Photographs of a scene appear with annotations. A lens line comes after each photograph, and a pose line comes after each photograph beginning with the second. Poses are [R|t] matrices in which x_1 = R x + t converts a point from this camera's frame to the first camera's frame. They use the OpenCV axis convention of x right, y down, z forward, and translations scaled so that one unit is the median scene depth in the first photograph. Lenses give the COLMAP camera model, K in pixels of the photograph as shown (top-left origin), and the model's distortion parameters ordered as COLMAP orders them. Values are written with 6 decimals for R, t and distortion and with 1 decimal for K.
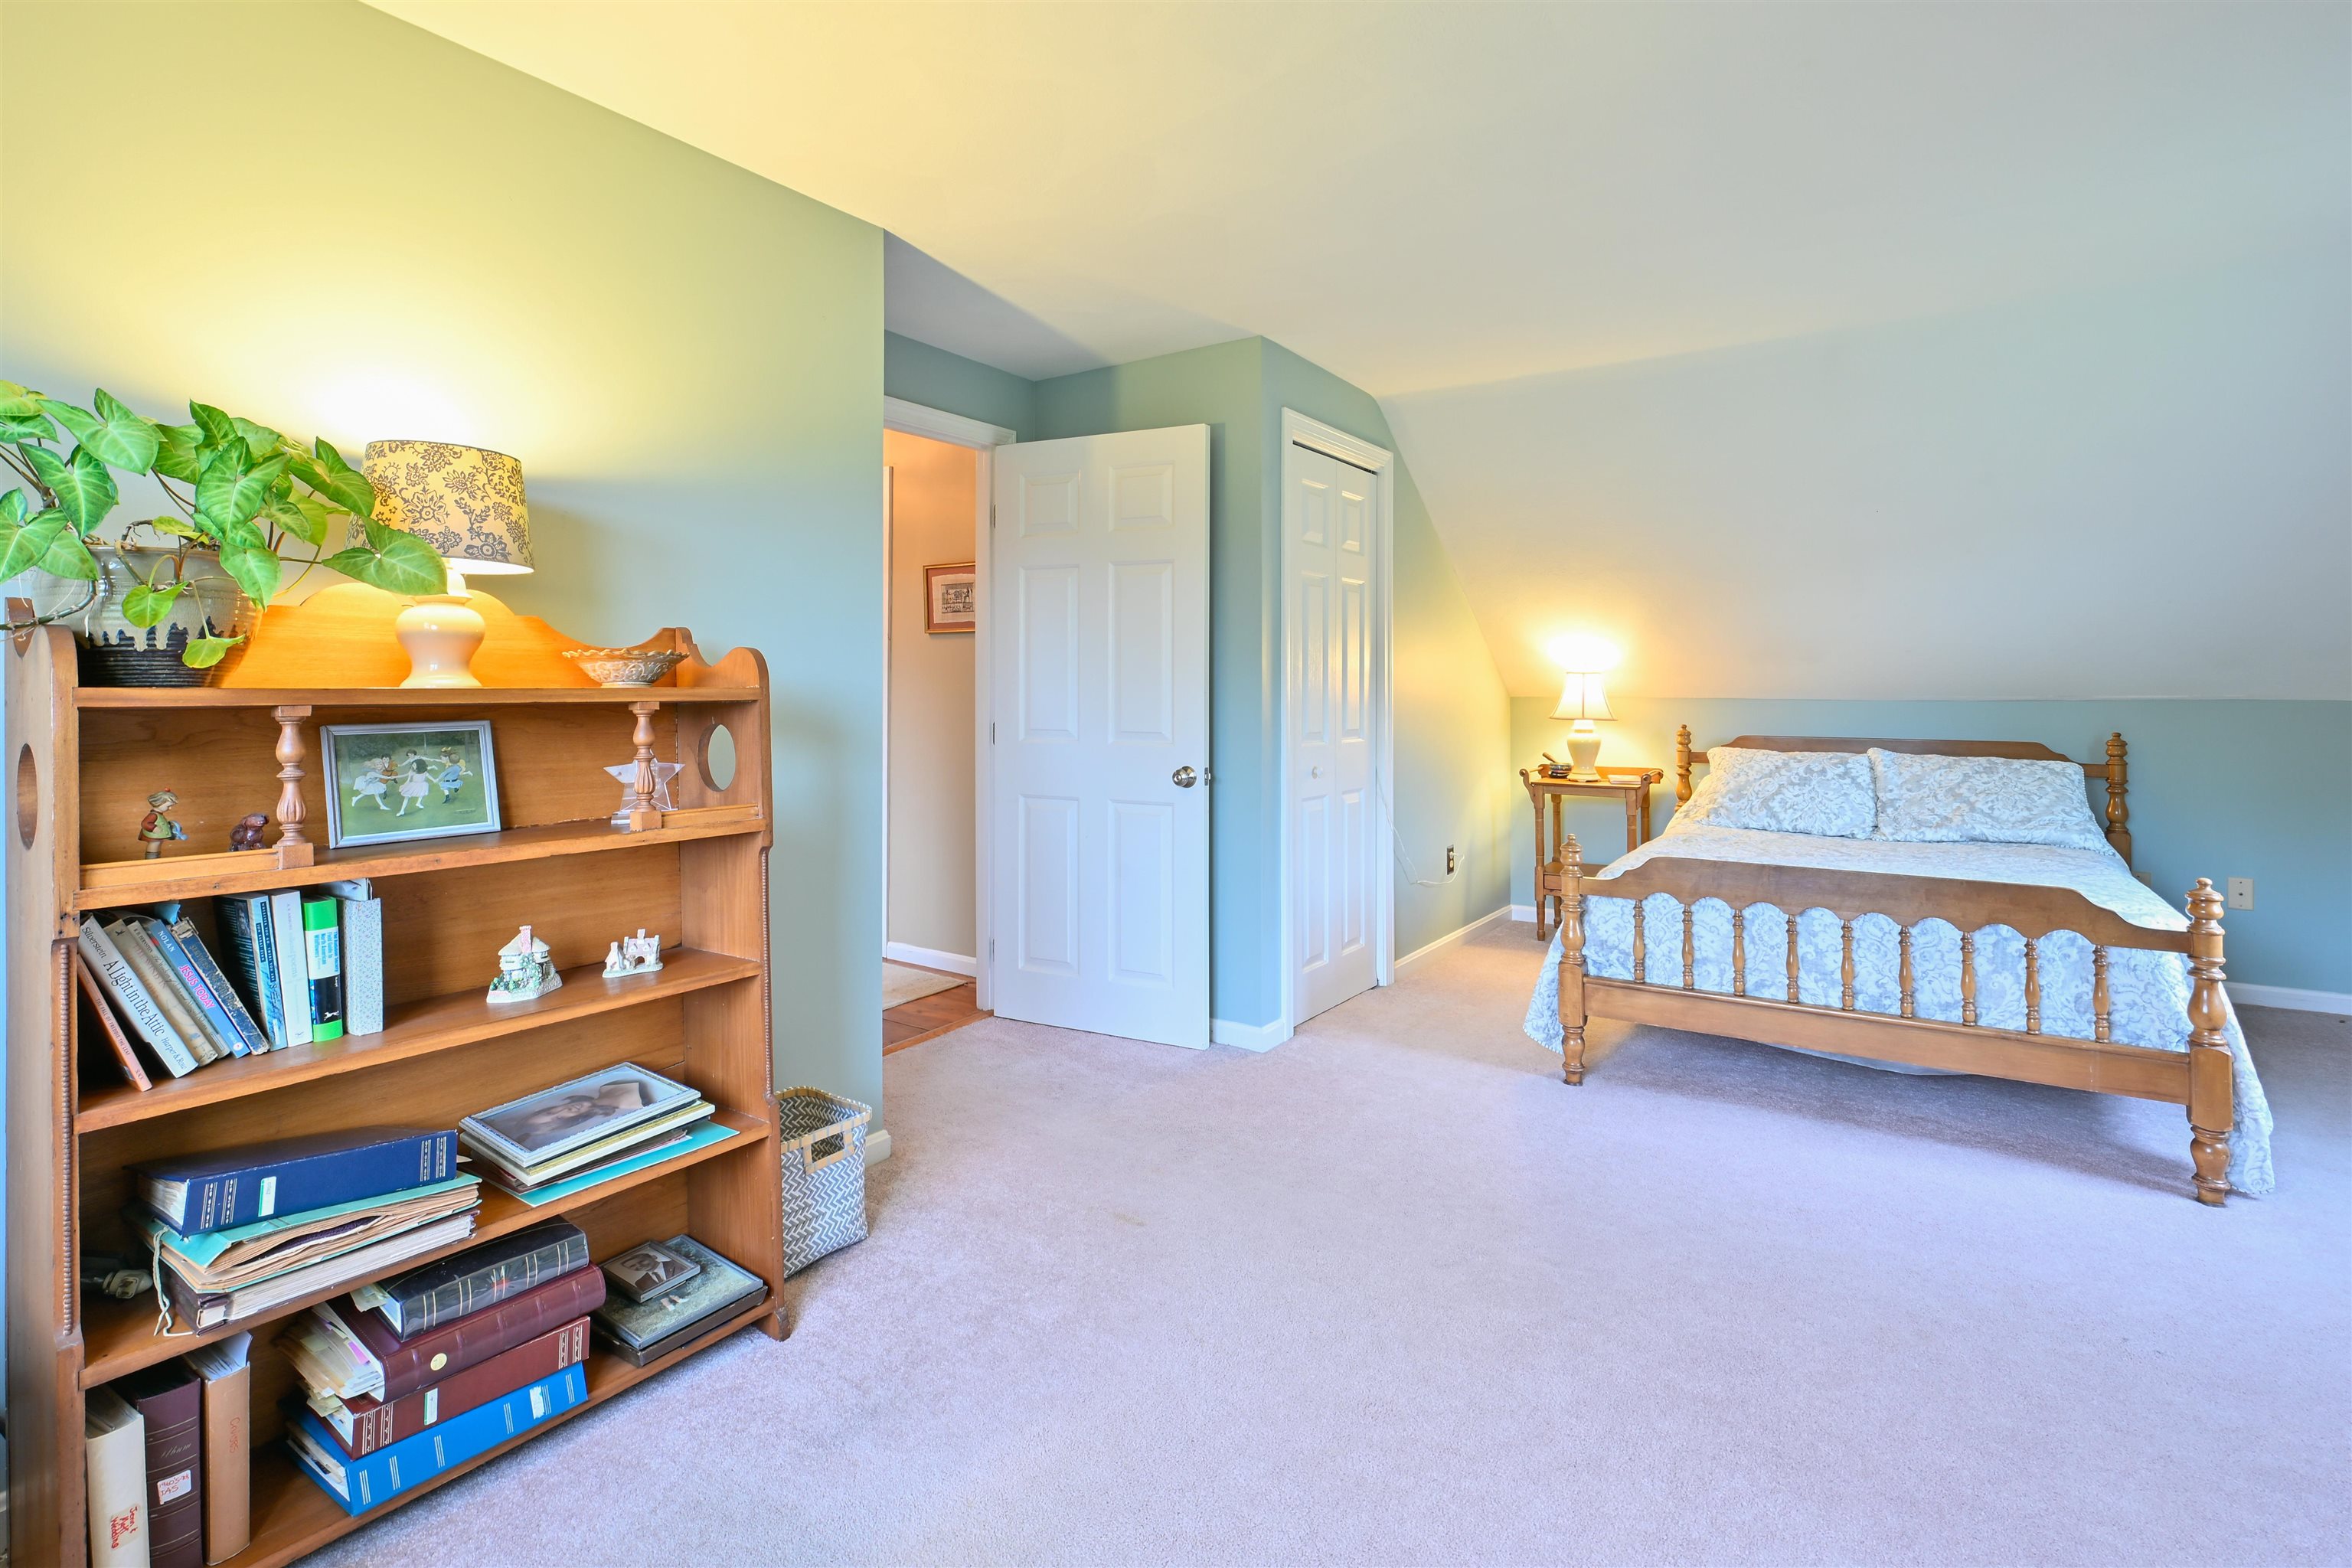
lens RADIAL K [[1152.6, 0, 1176.3], [0, 1152.6, 673.6], [0, 0, 1]] dist [-0.001278, -0.000223]
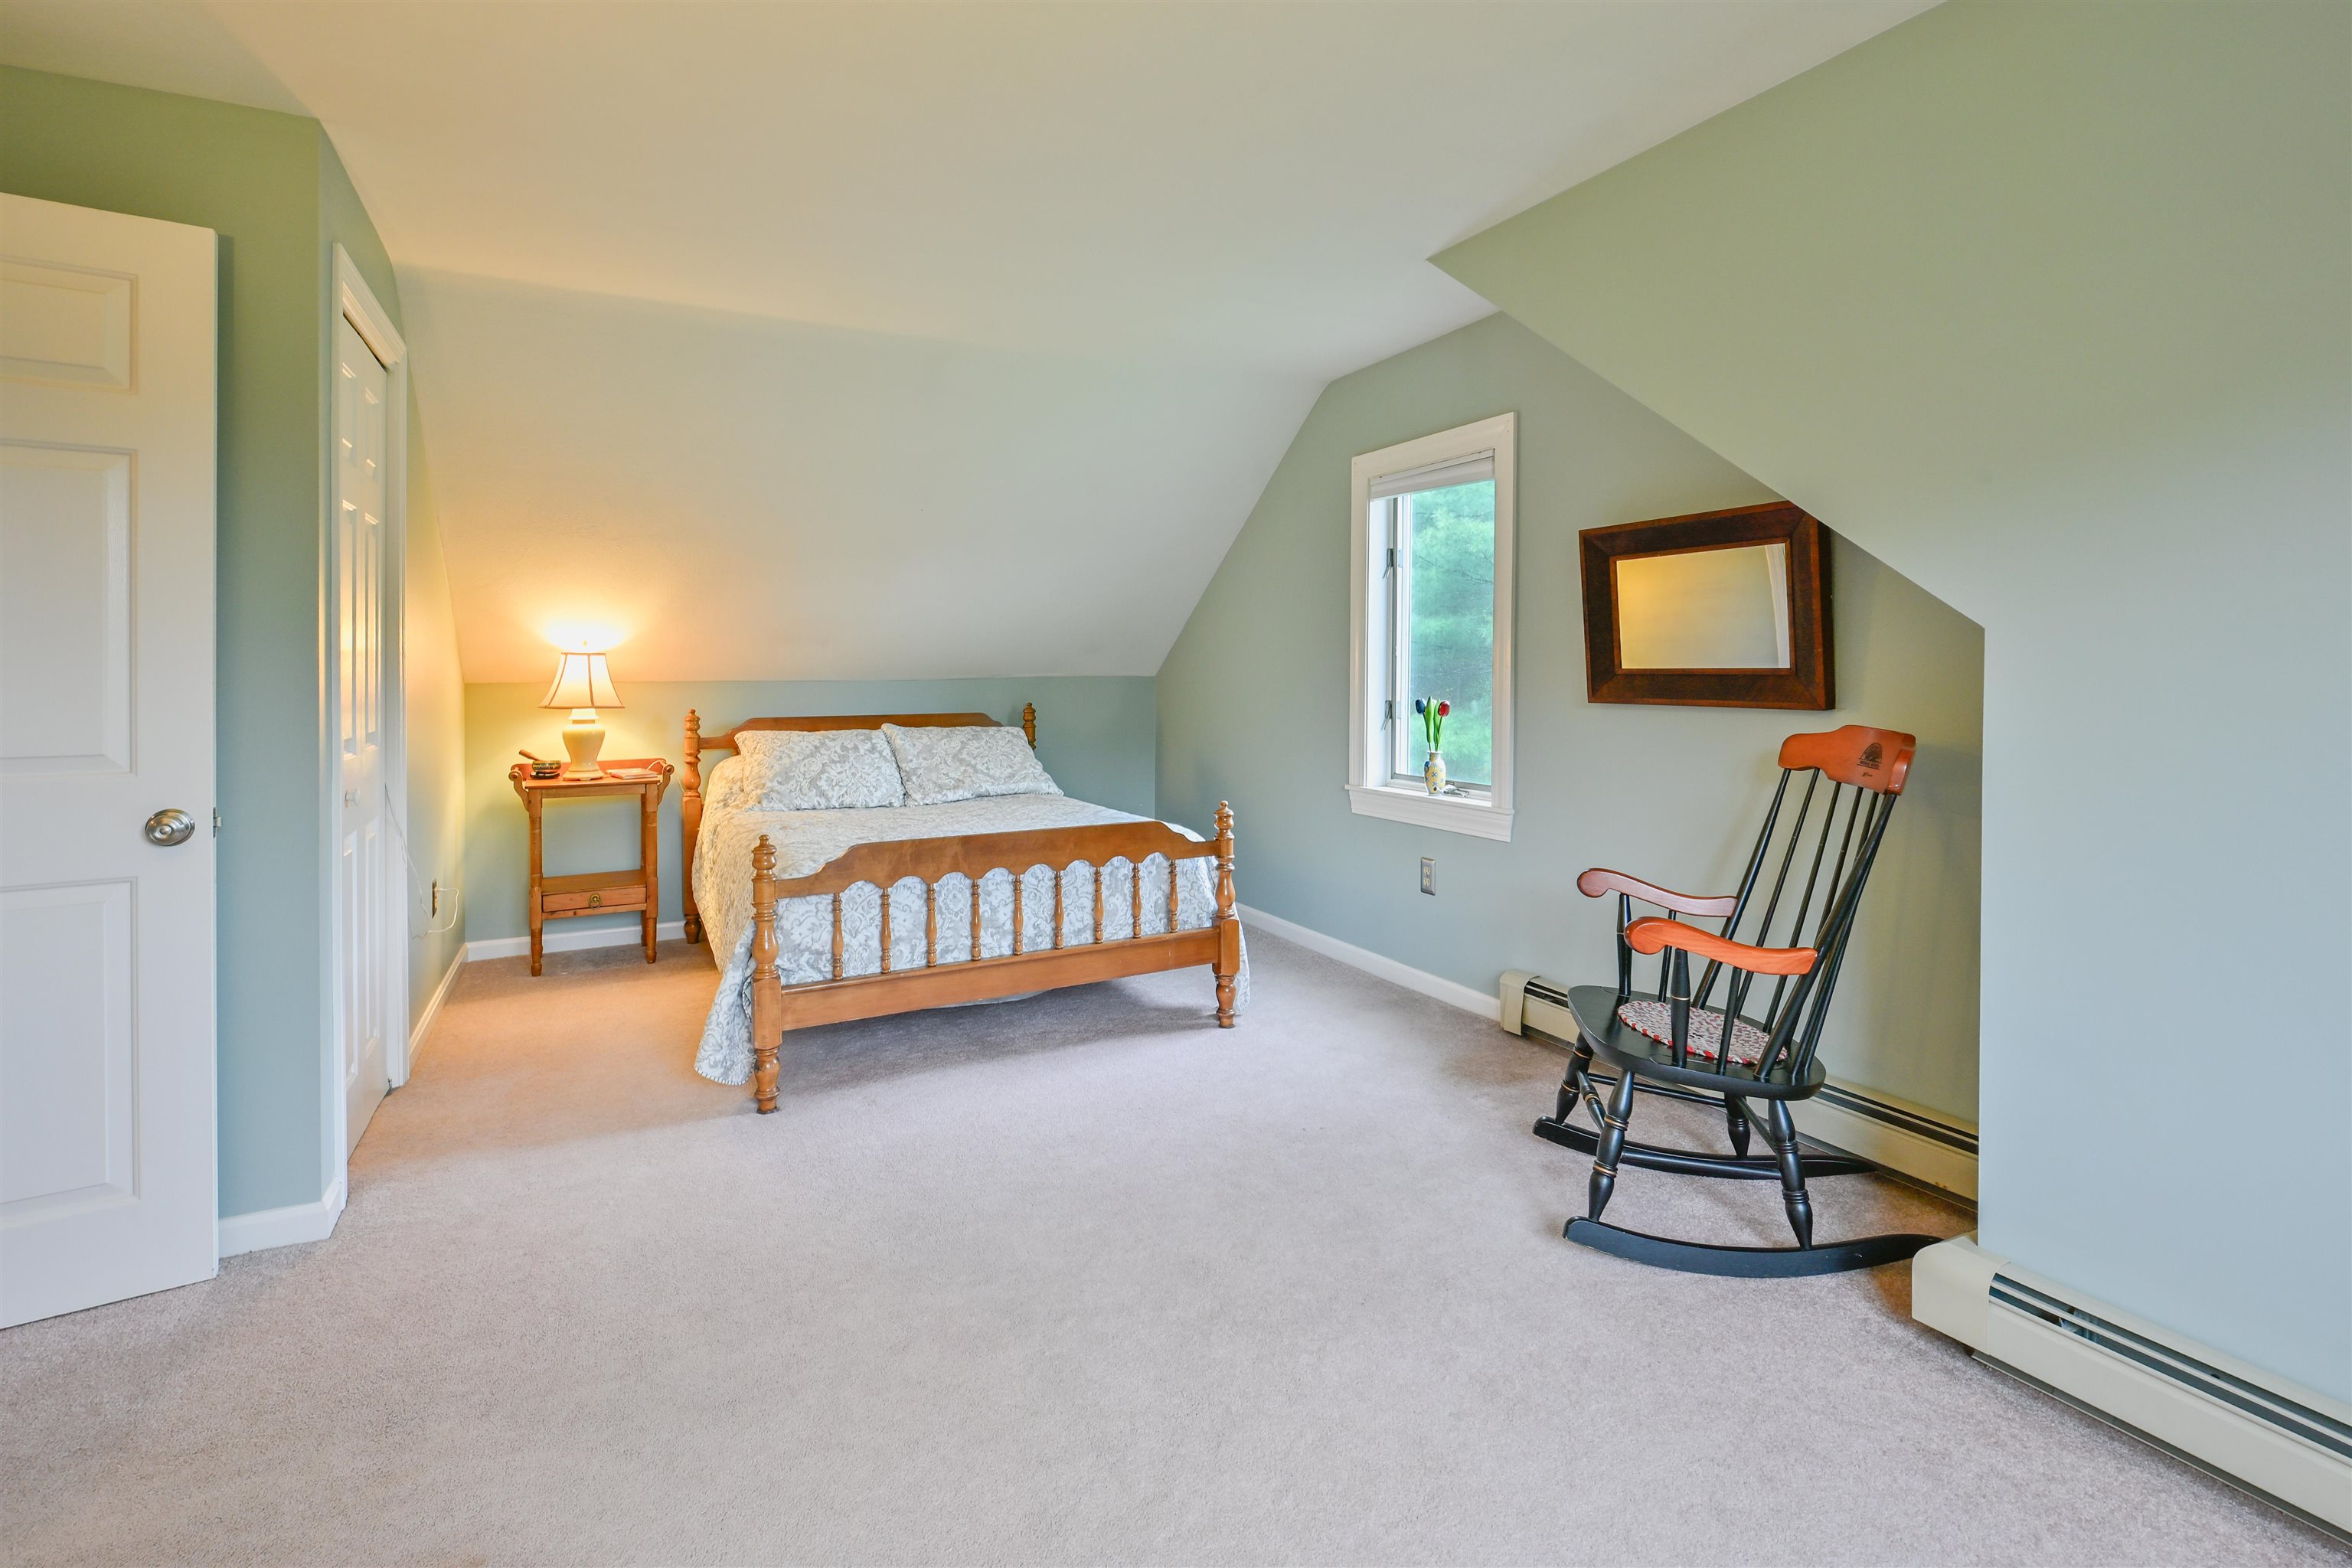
lens RADIAL K [[1152.6, 0, 1176.3], [0, 1152.6, 673.6], [0, 0, 1]] dist [-0.001278, -0.000223]
pose [[0.454794, -0.008603, 0.890555, -0.300986], [-0.004227, 0.999921, 0.011819, 0.003007], [-0.890586, -0.009139, 0.454722, 0.305813]]
